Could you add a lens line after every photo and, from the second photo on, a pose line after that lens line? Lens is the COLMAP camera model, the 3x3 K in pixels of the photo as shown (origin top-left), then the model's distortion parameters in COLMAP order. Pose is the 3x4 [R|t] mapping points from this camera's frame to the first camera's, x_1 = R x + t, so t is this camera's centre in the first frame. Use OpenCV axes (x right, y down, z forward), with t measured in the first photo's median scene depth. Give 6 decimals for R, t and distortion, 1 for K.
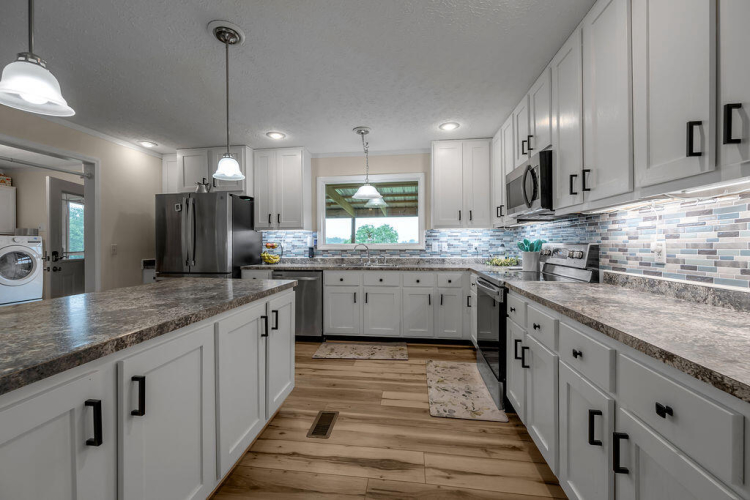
lens RADIAL K [[313.0, 0, 376.9], [0, 313.0, 242.6], [0, 0, 1]] dist [-0.002848, 0.000137]
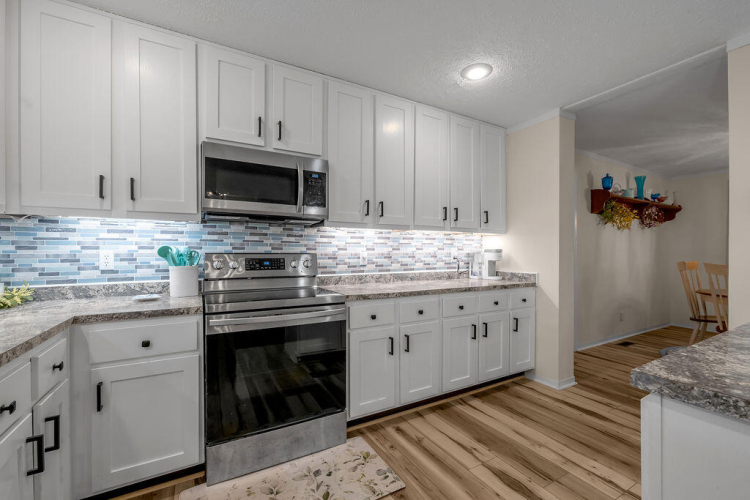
lens RADIAL K [[313.0, 0, 380.6], [0, 313.0, 253.0], [0, 0, 1]] dist [-0.002848, 0.000137]
pose [[-0.597563, -0.000752, 0.801821, -0.226657], [-0.003188, 0.999994, -0.001438, 0.001801], [-0.801815, -0.003415, -0.597562, 0.883715]]
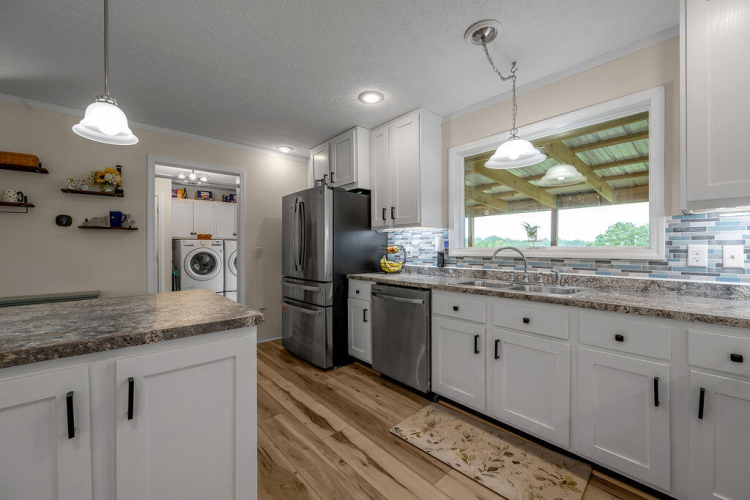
lens RADIAL K [[301.1, 0, 374.8], [0, 301.1, 248.0], [0, 0, 1]] dist [-0.007196, 0.000169]
pose [[0.744573, 0.004155, -0.667529, 0.148252], [0.000983, 0.999973, 0.007321, 0.001203], [0.667541, -0.006107, 0.744548, 0.474994]]
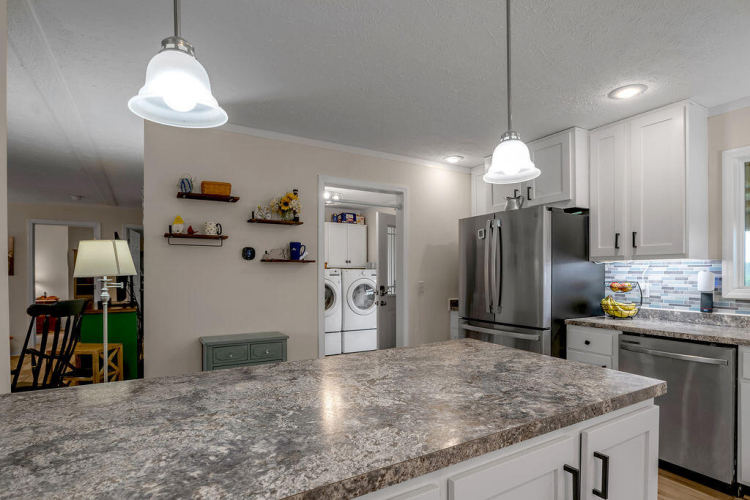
lens RADIAL K [[392.8, 0, 374.4], [0, 392.8, 272.2], [0, 0, 1]] dist [-0.005360, -0.002671]
pose [[0.611478, 0.005969, -0.791239, -0.043808], [-0.000615, 0.999975, 0.007069, -0.025377], [0.791261, -0.003836, 0.611466, 0.210887]]
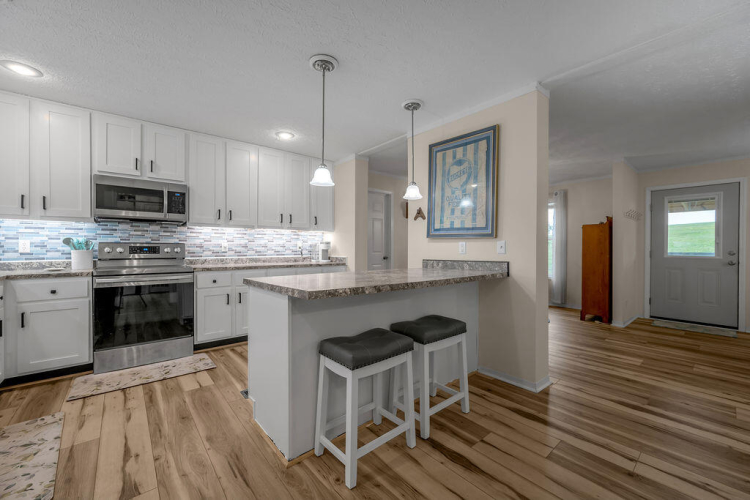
lens RADIAL K [[293.1, 0, 368.8], [0, 293.1, 247.4], [0, 0, 1]] dist [-0.001409, -0.000164]
pose [[-0.726398, 0.002654, 0.687269, -0.707232], [-0.001735, 0.999982, -0.005695, 0.019944], [-0.687272, -0.005330, -0.726380, 0.875705]]
